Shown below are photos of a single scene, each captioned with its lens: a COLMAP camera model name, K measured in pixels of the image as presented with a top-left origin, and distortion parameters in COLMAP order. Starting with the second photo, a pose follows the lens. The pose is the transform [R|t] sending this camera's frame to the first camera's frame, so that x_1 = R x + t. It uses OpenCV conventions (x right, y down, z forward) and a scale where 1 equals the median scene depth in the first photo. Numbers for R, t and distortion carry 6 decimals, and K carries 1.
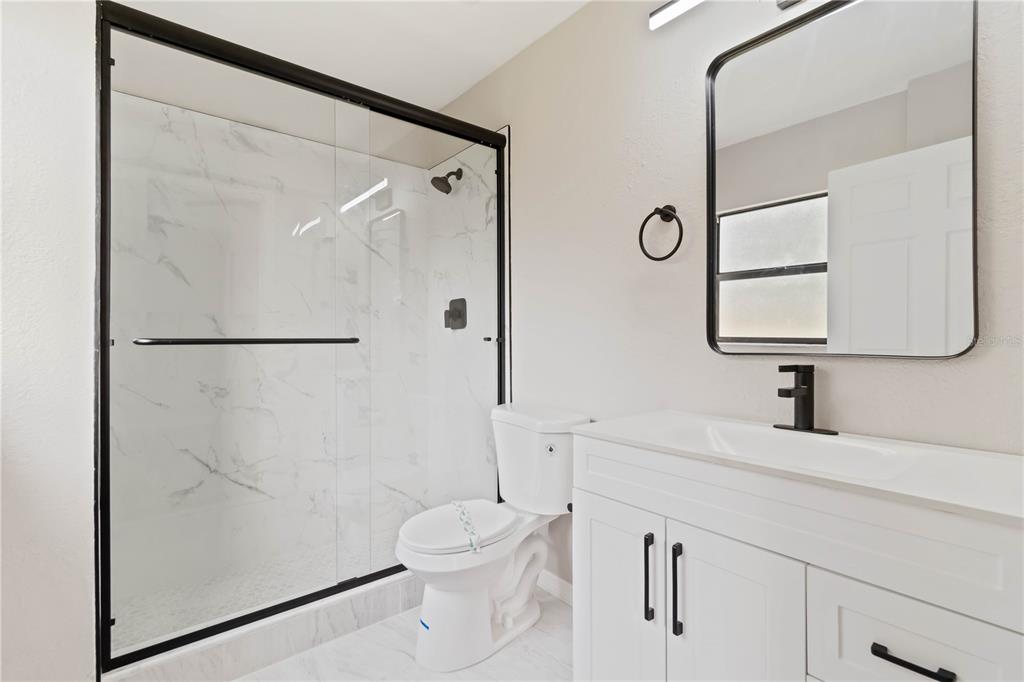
lens RADIAL K [[469.7, 0, 517.5], [0, 469.7, 334.2], [0, 0, 1]] dist [0.002248, 0.000105]
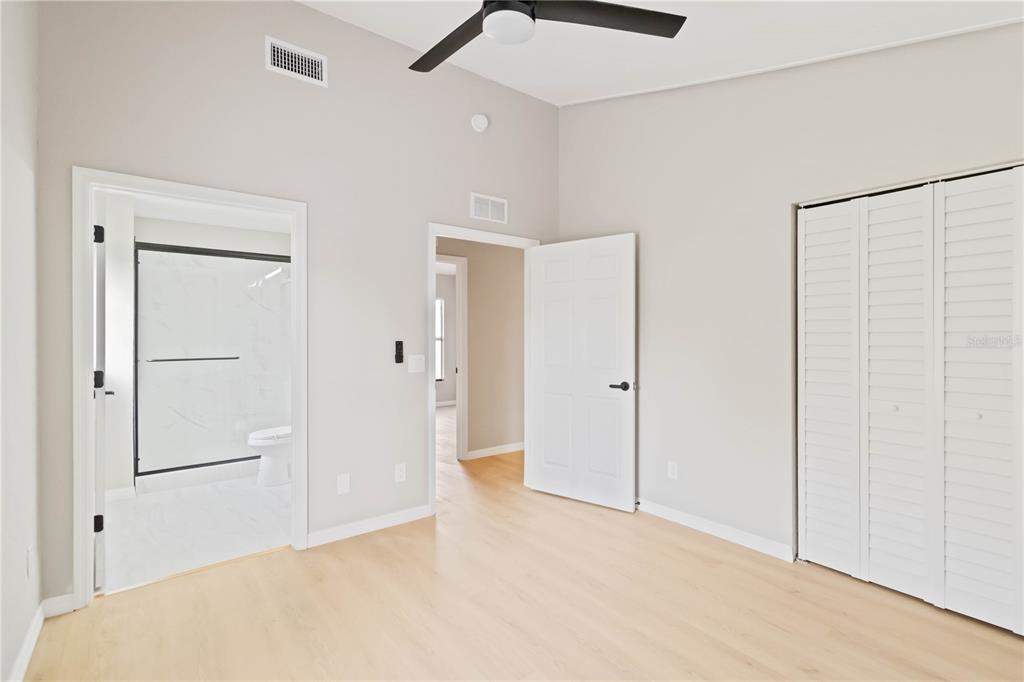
lens RADIAL K [[483.1, 0, 512.7], [0, 483.1, 335.5], [0, 0, 1]] dist [-0.000309, -0.000140]
pose [[0.998763, 0.001693, -0.049695, 1.514652], [-0.001595, 0.999997, 0.002029, -0.139951], [0.049698, -0.001948, 0.998762, -1.771301]]
